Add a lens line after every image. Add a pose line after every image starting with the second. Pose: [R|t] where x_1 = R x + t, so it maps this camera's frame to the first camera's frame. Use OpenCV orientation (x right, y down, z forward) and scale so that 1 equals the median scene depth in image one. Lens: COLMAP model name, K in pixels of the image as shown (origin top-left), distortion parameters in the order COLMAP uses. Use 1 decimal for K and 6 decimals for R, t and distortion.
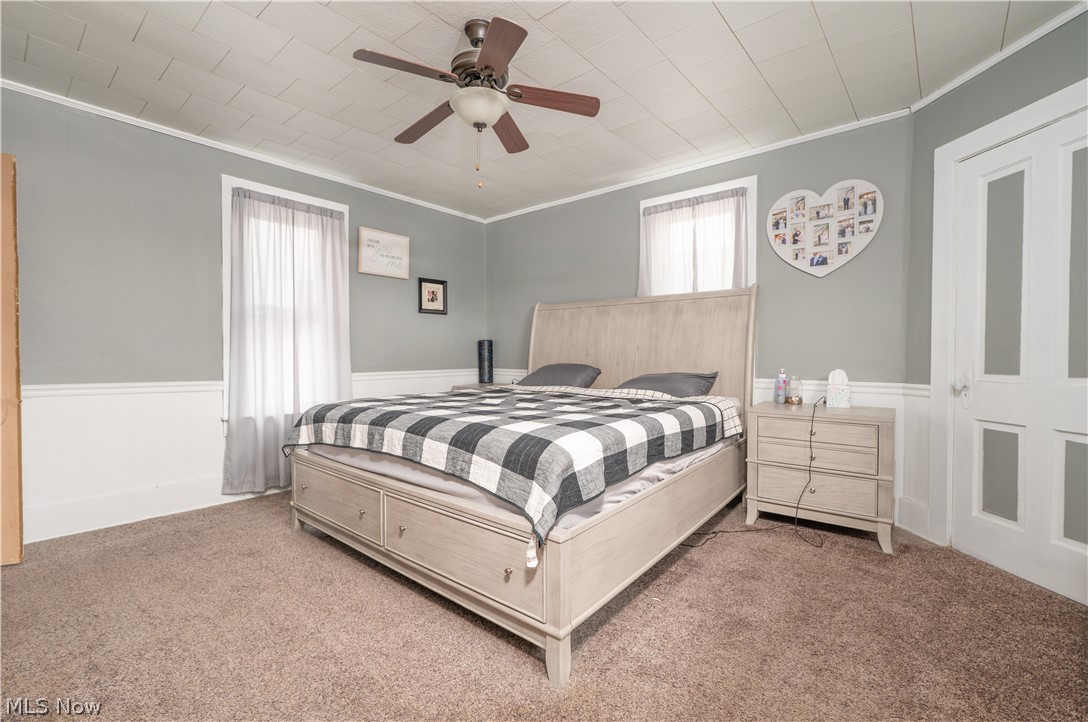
lens RADIAL K [[474.6, 0, 548.1], [0, 474.6, 361.1], [0, 0, 1]] dist [0.000113, 0.001151]
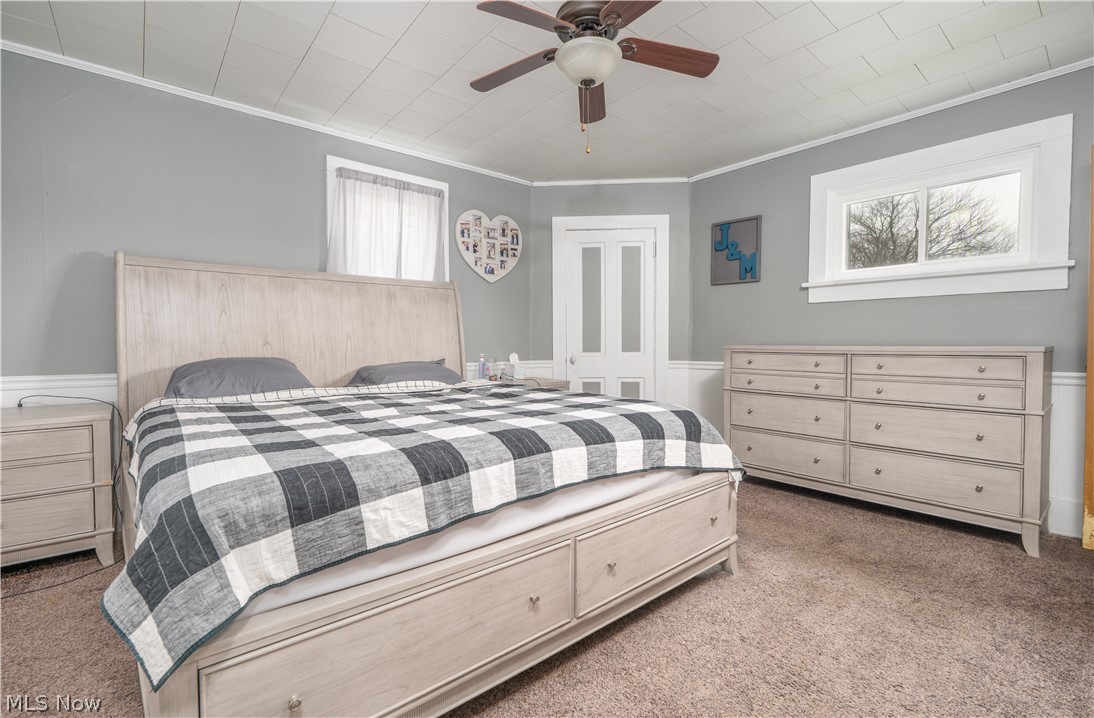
lens RADIAL K [[477.3, 0, 549.0], [0, 477.3, 352.9], [0, 0, 1]] dist [0.000113, 0.001151]
pose [[0.177741, -0.025027, 0.983759, -0.694998], [0.020109, 0.999560, 0.021796, -0.009706], [-0.983872, 0.015908, 0.178167, 0.609899]]
